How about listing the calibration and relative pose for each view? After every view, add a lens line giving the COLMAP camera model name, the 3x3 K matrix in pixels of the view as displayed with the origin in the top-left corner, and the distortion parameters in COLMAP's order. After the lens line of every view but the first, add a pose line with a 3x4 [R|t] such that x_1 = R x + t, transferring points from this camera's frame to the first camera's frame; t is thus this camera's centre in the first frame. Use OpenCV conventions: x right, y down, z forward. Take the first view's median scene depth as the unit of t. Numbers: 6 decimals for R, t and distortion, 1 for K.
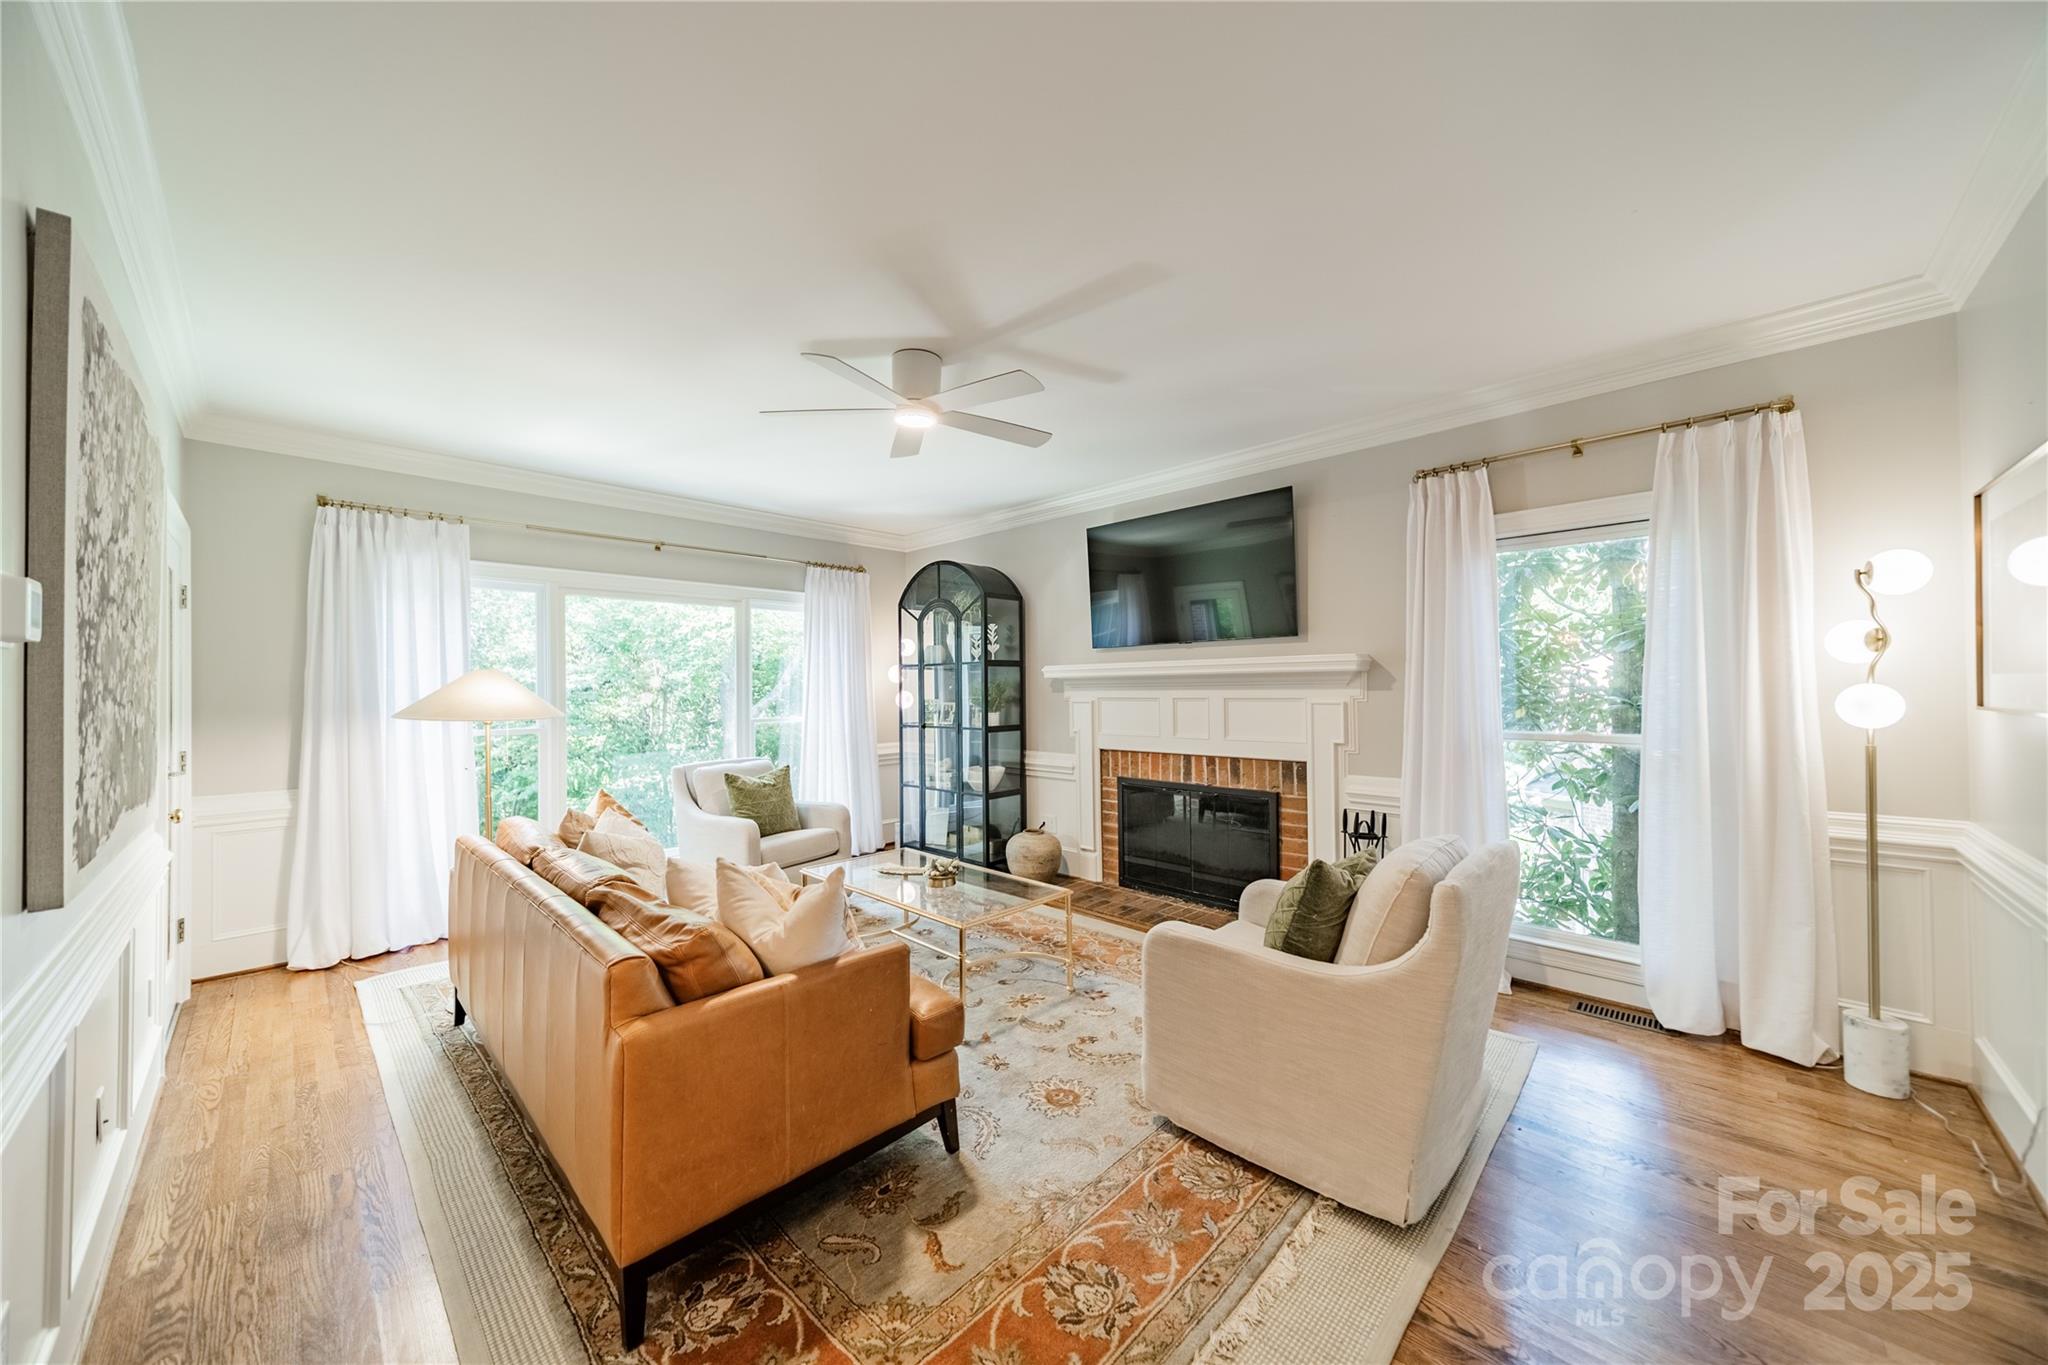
lens RADIAL K [[720.9, 0, 1043.6], [0, 720.9, 684.8], [0, 0, 1]] dist [0.009531, 0.000148]
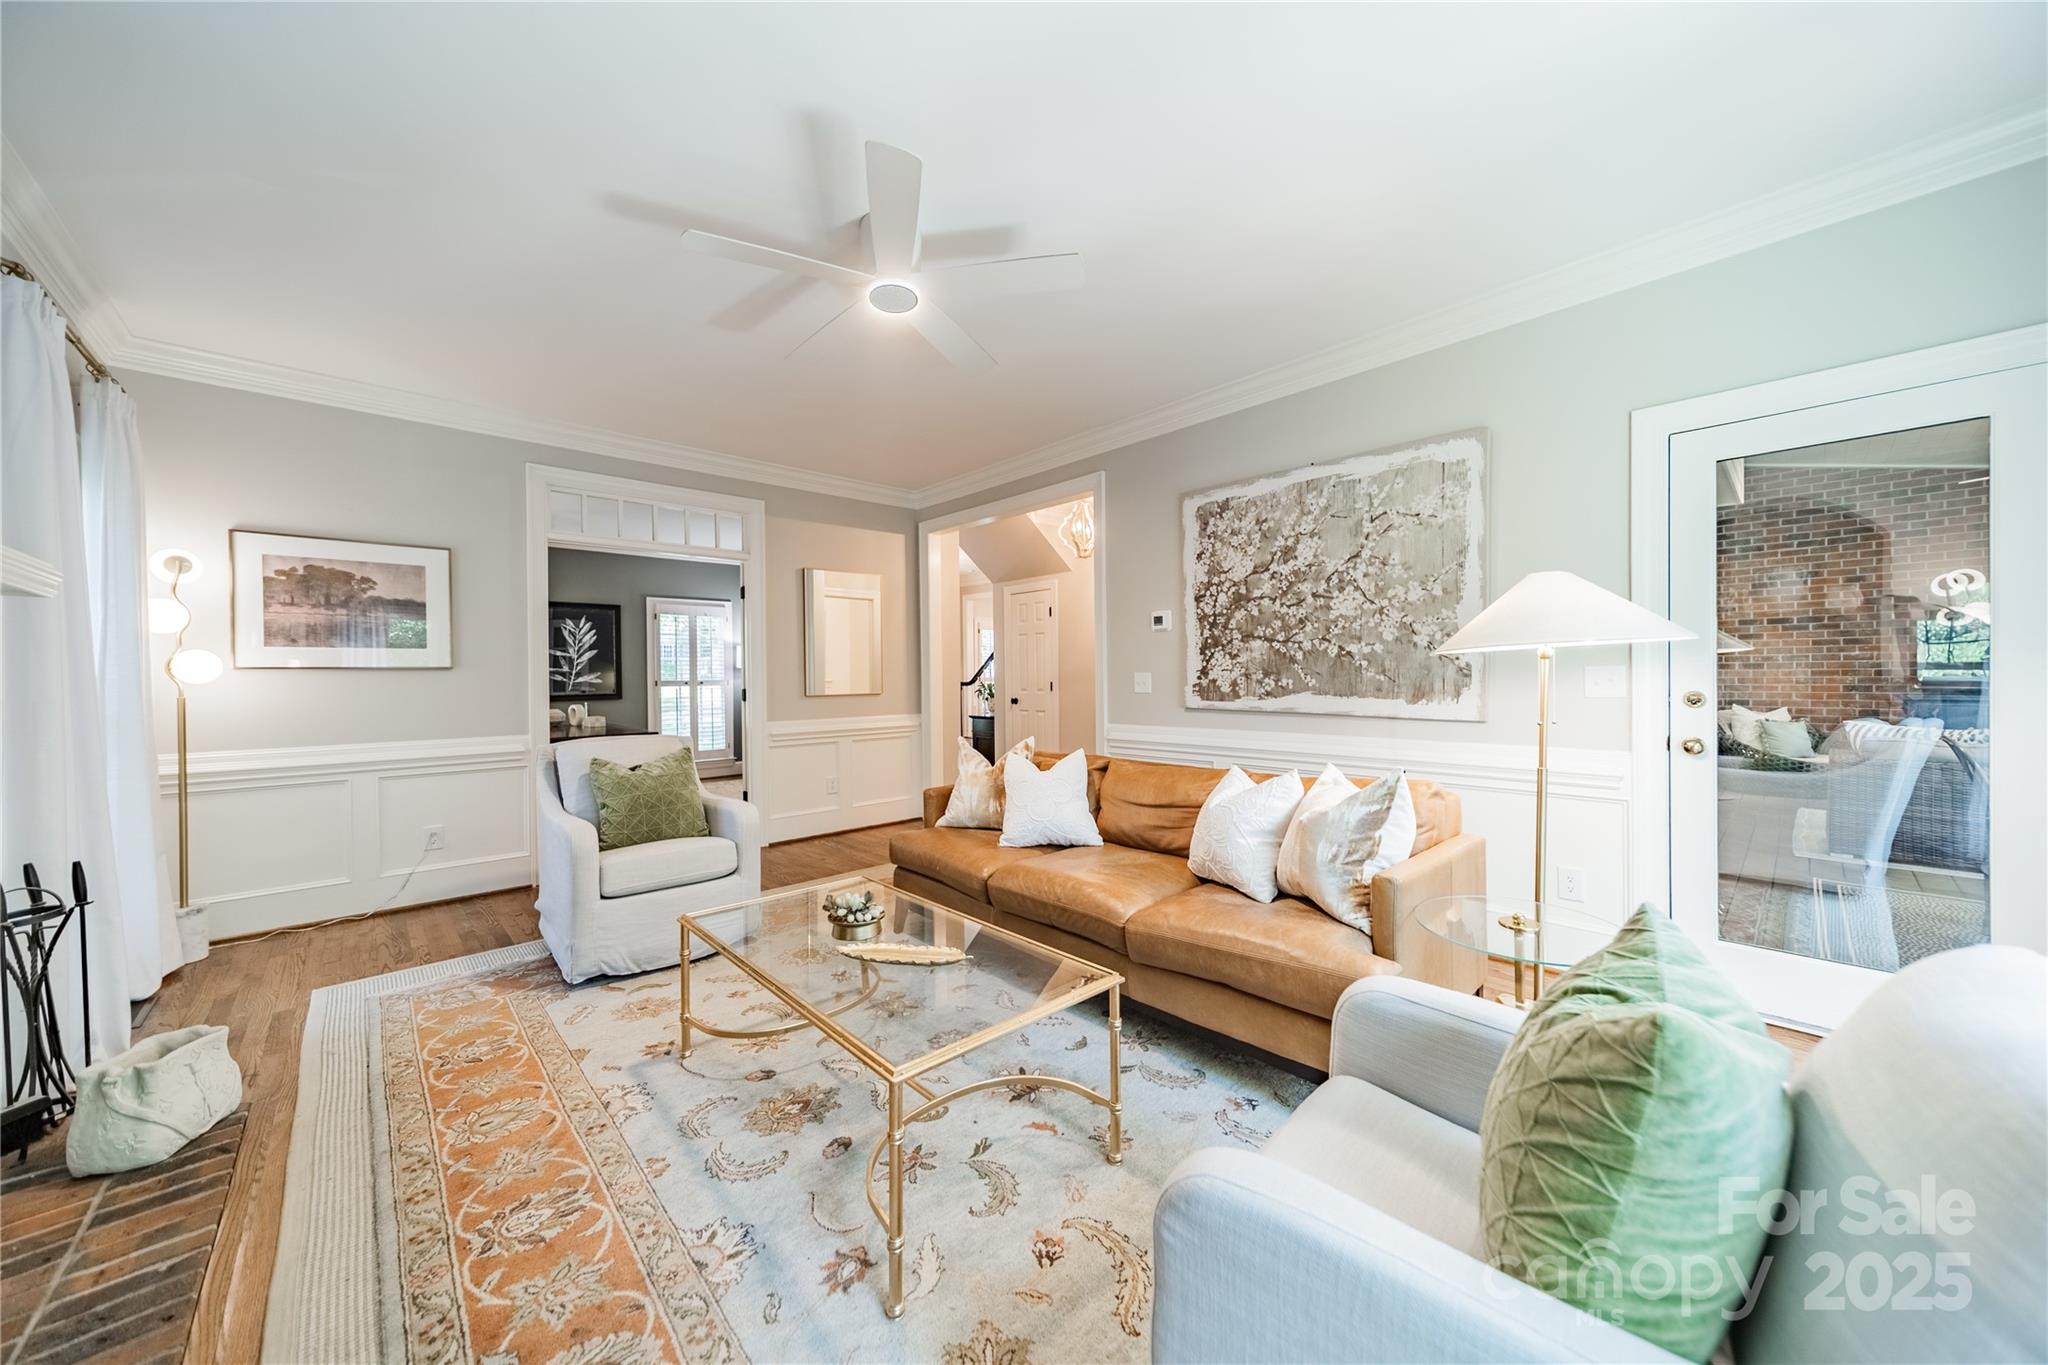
lens RADIAL K [[719.5, 0, 1024.0], [0, 719.5, 686.1], [0, 0, 1]] dist [-0.001966, -0.000118]
pose [[-0.996906, 0.018073, 0.076493, -0.260730], [0.018581, 0.999810, 0.005930, 0.045579], [-0.076371, 0.007333, -0.997052, 1.232454]]
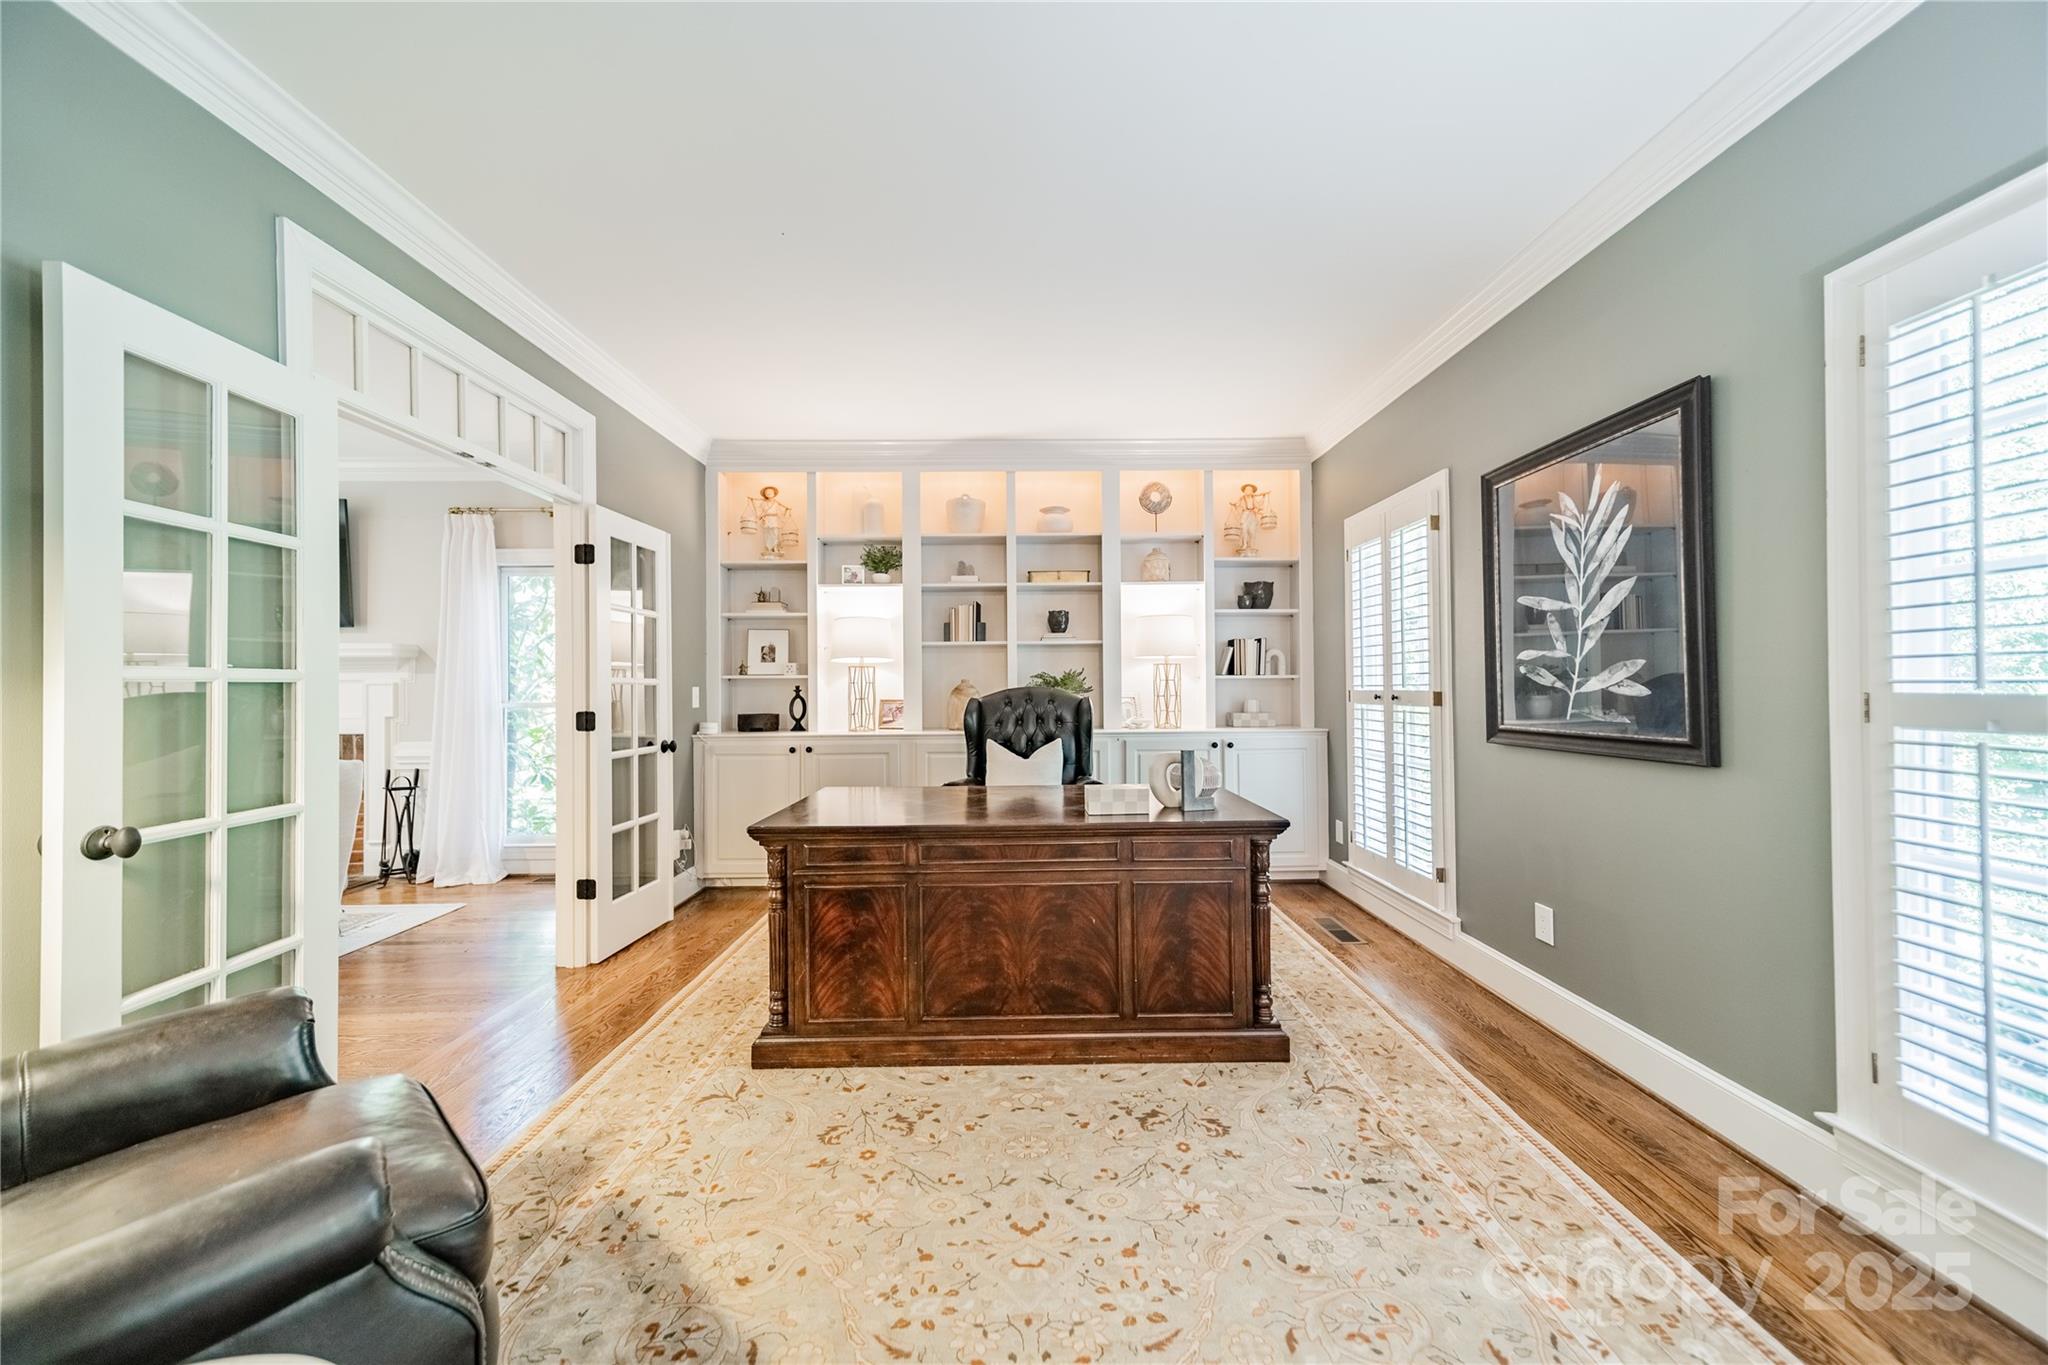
lens RADIAL K [[720.9, 0, 1027.6], [0, 720.9, 679.9], [0, 0, 1]] dist [0.009531, 0.000148]
pose [[0.720409, 0.007148, 0.693513, 0.300379], [-0.003367, 0.999971, -0.006809, 0.021015], [-0.693541, 0.002570, 0.720412, -0.567600]]
